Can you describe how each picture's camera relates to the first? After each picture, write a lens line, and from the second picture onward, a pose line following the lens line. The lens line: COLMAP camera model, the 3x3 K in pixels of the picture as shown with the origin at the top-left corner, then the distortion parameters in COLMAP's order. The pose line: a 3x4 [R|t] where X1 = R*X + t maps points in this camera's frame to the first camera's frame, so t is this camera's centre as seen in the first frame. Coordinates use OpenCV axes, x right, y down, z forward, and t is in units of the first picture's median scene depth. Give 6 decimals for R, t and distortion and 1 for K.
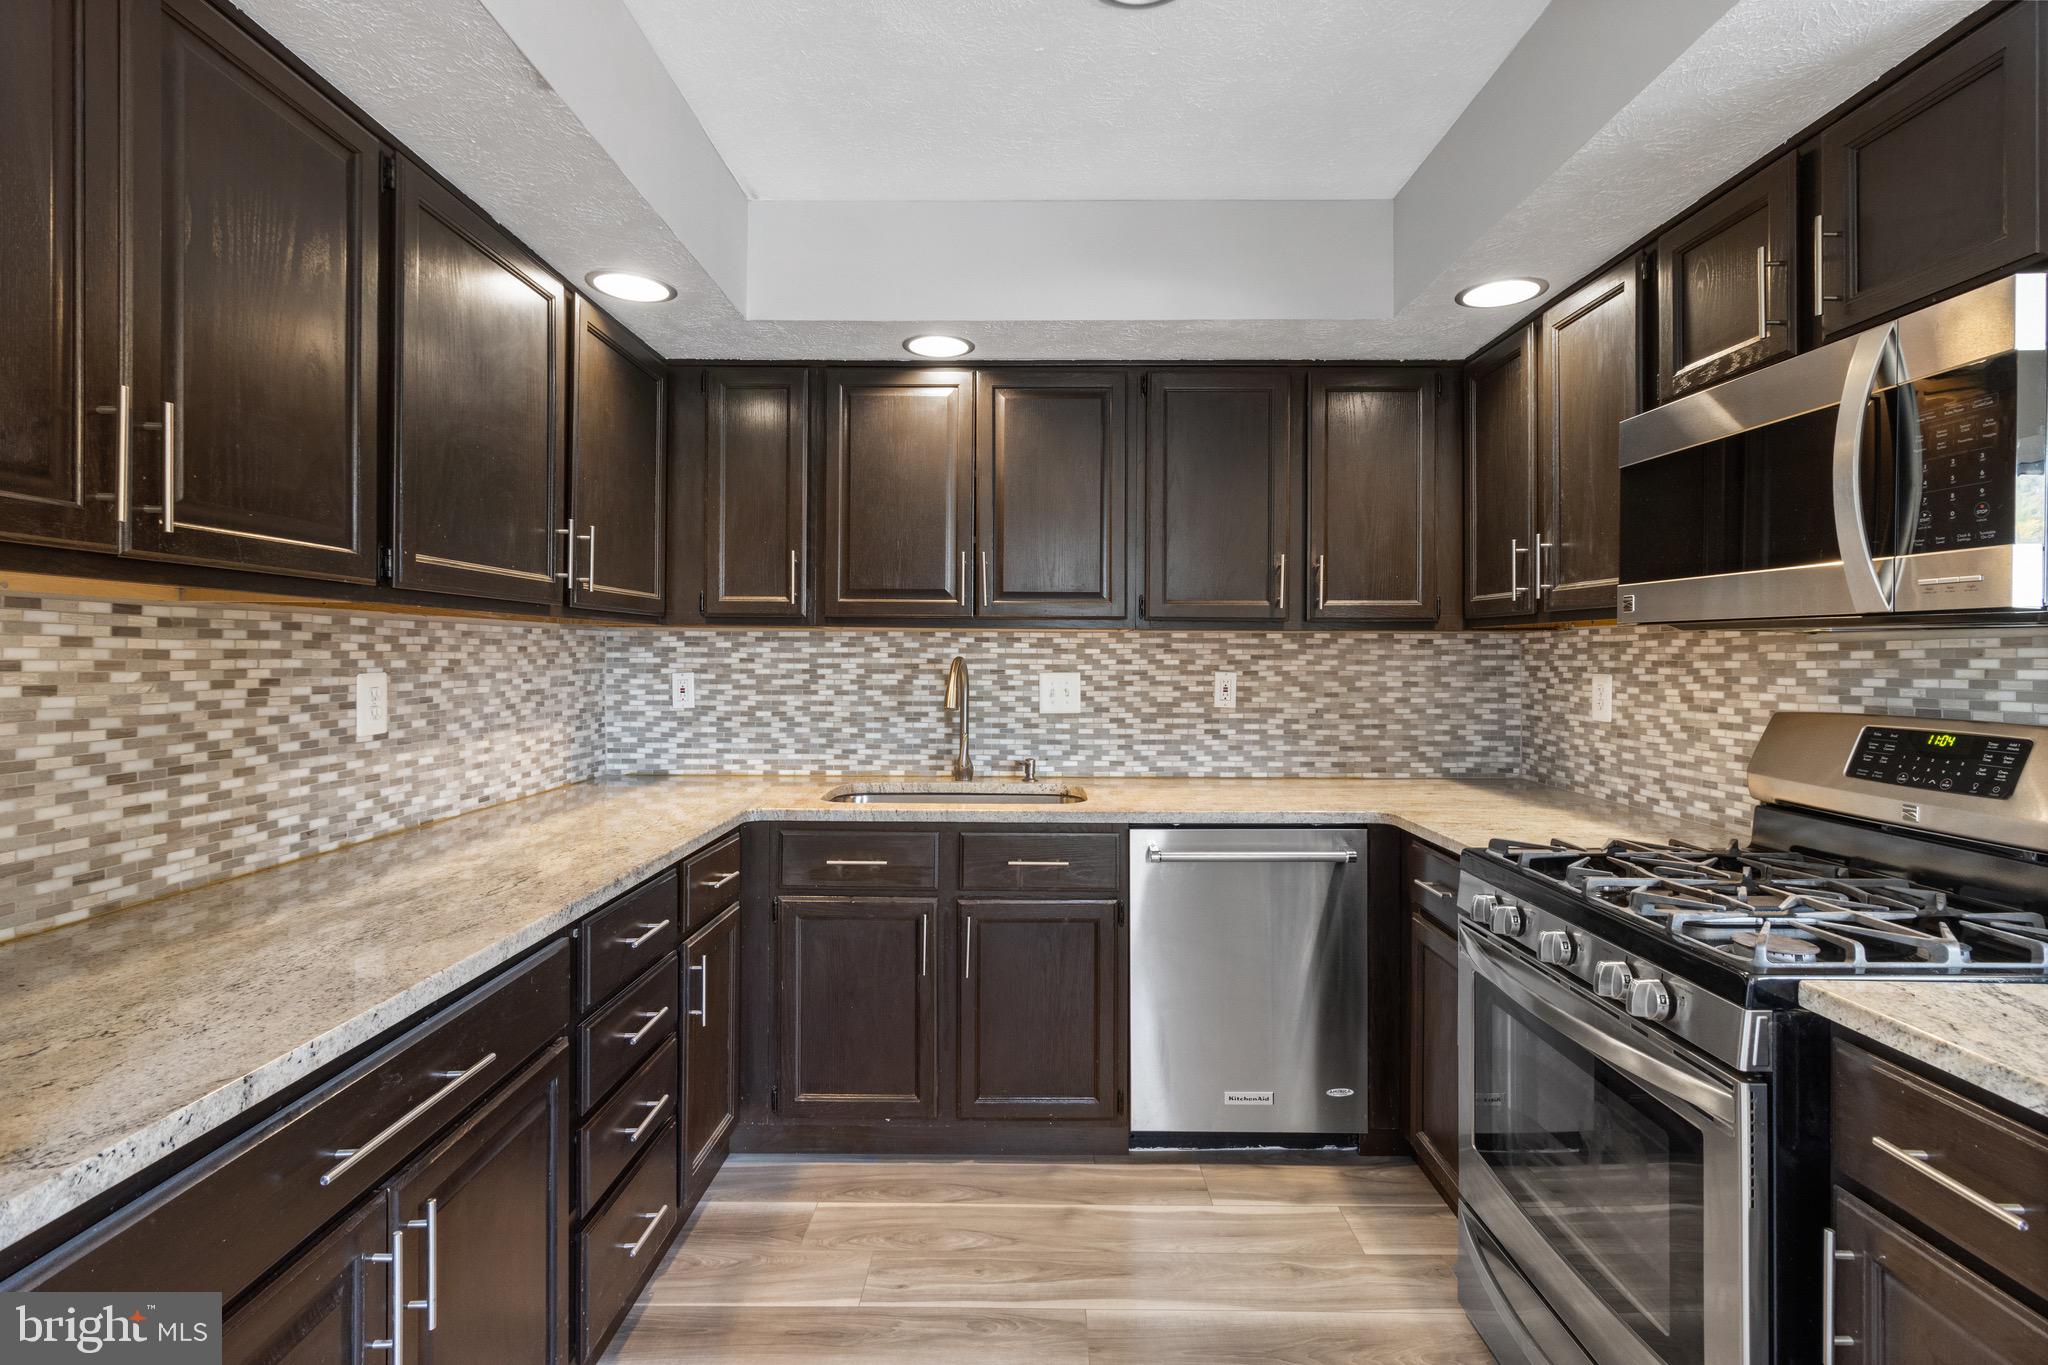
lens RADIAL K [[958.0, 0, 1012.9], [0, 958.0, 651.9], [0, 0, 1]] dist [0.000077, 0.000498]
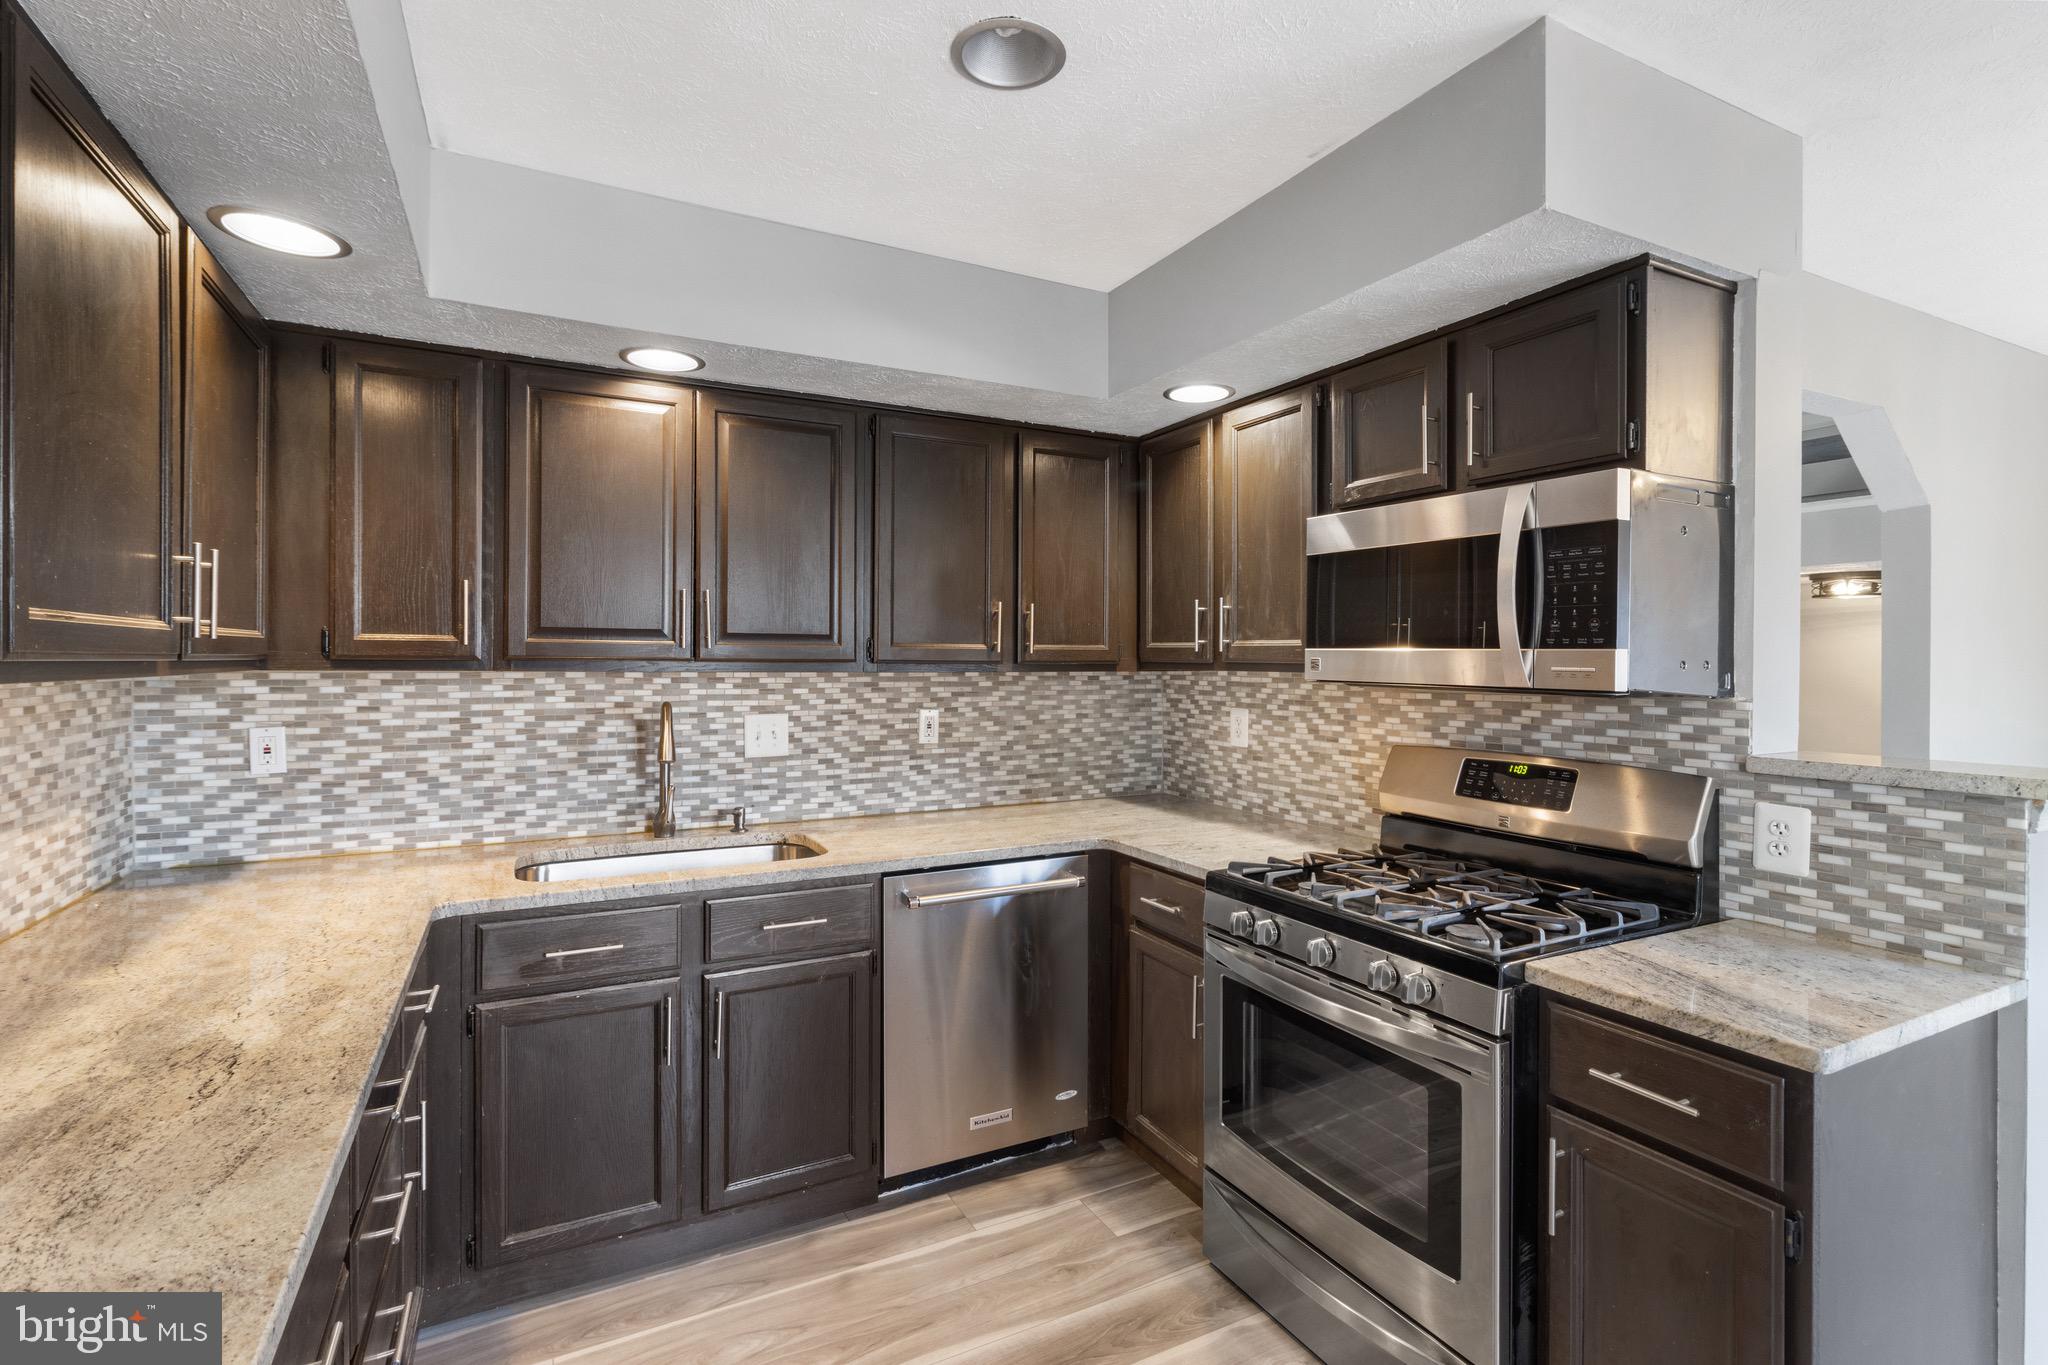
lens RADIAL K [[958.0, 0, 1022.5], [0, 958.0, 664.9], [0, 0, 1]] dist [0.000077, 0.000498]
pose [[0.882139, -0.003220, 0.470979, -0.215124], [-0.002138, 0.999939, 0.010840, -0.046835], [-0.470985, -0.010569, 0.882078, 0.053994]]
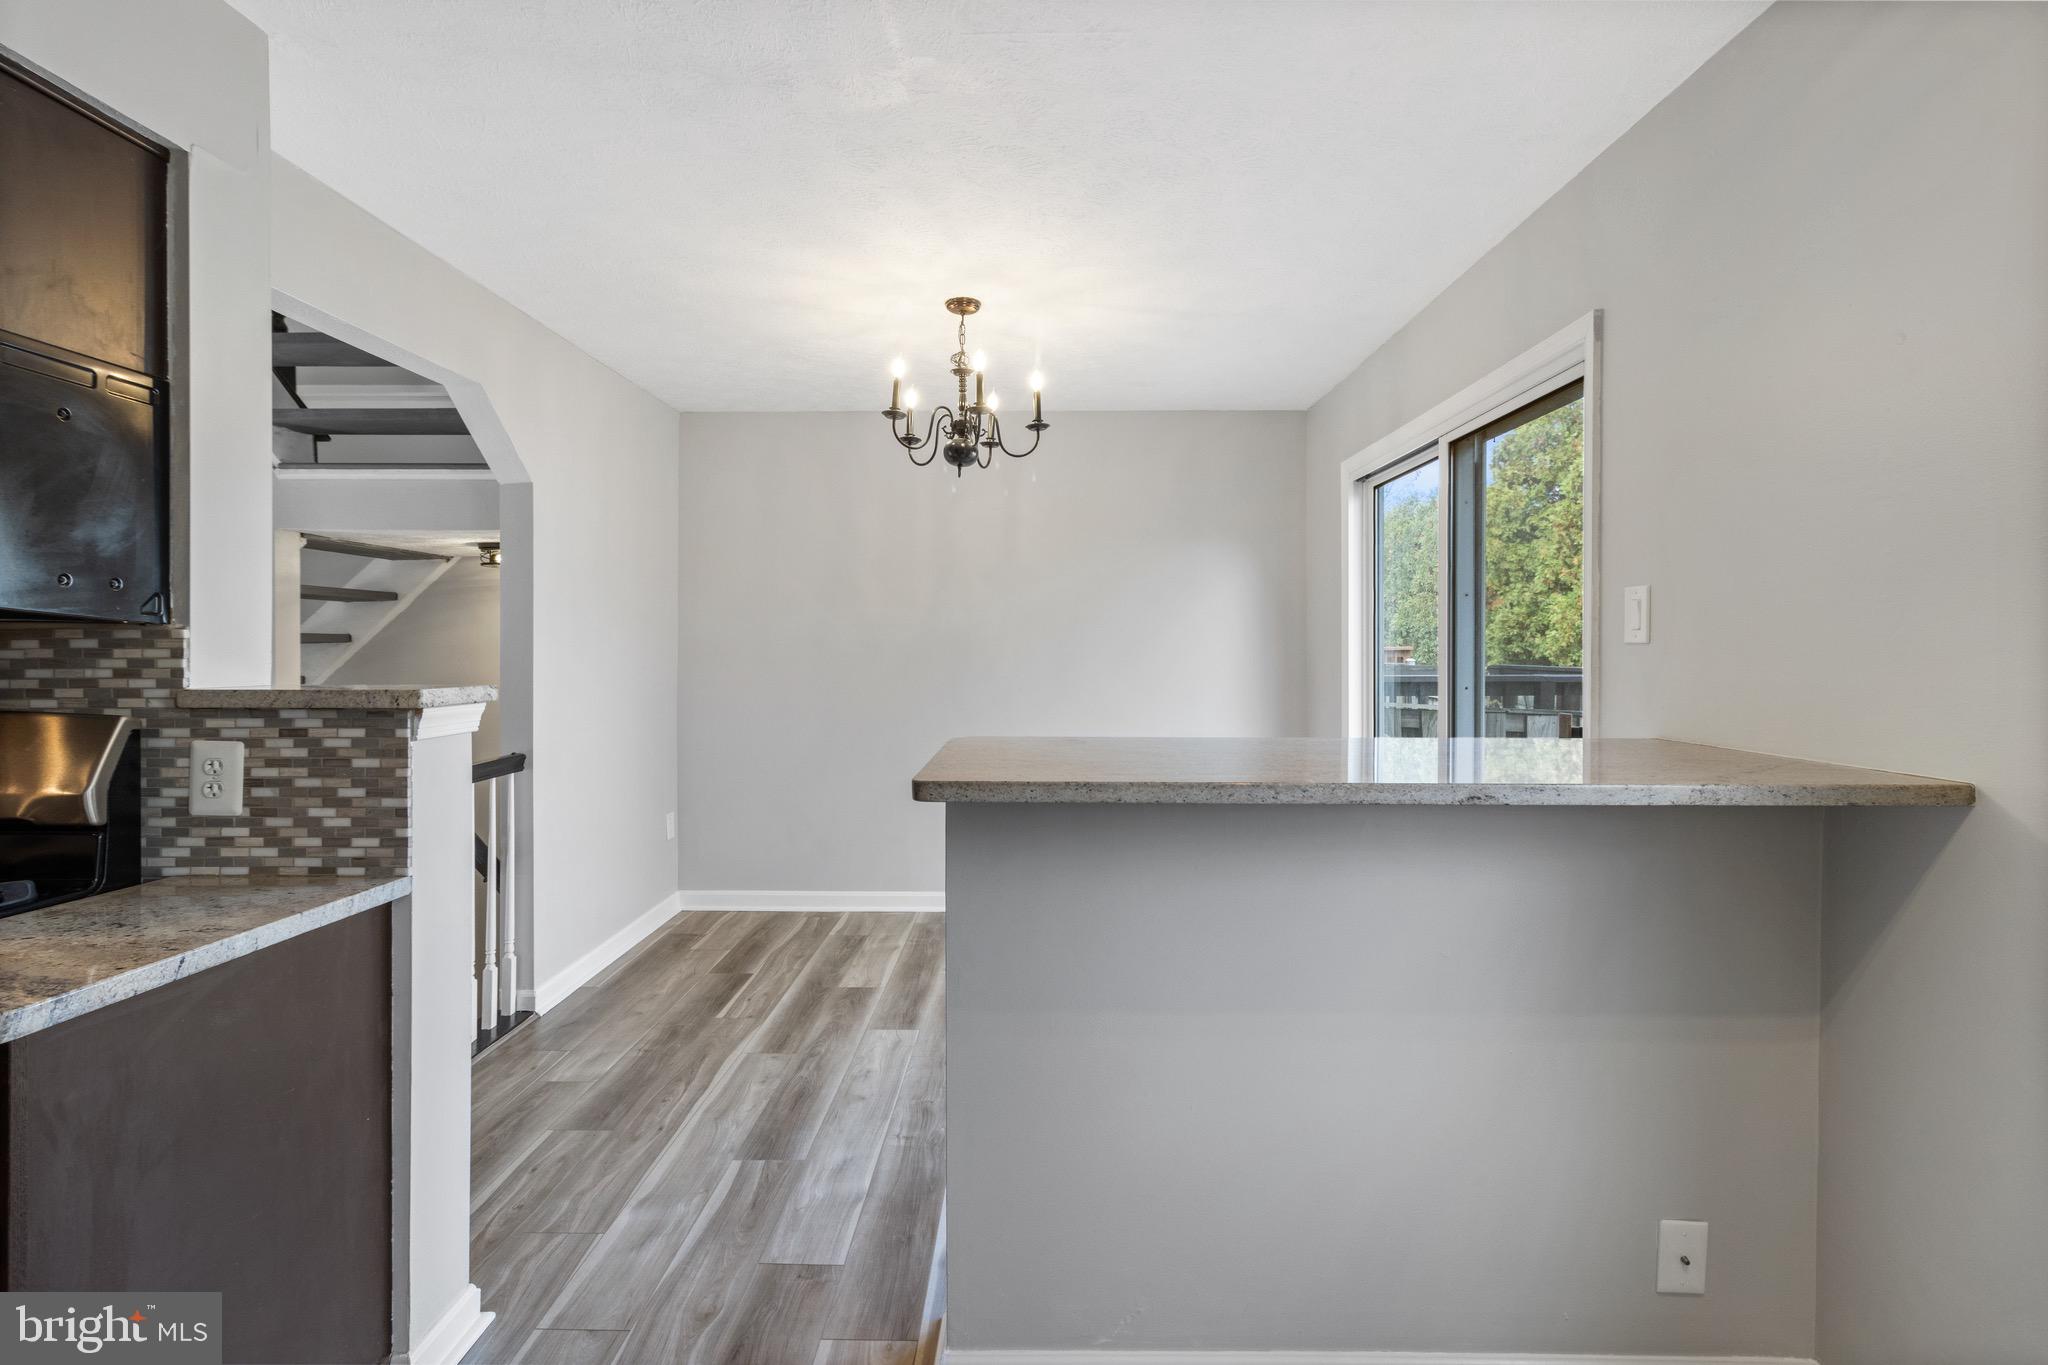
lens RADIAL K [[958.0, 0, 1034.5], [0, 958.0, 657.6], [0, 0, 1]] dist [0.000077, 0.000498]
pose [[-0.002836, -0.004780, 0.999985, -0.027311], [-0.006168, 0.999970, 0.004763, 0.001973], [-0.999977, -0.006154, -0.002866, -0.138518]]
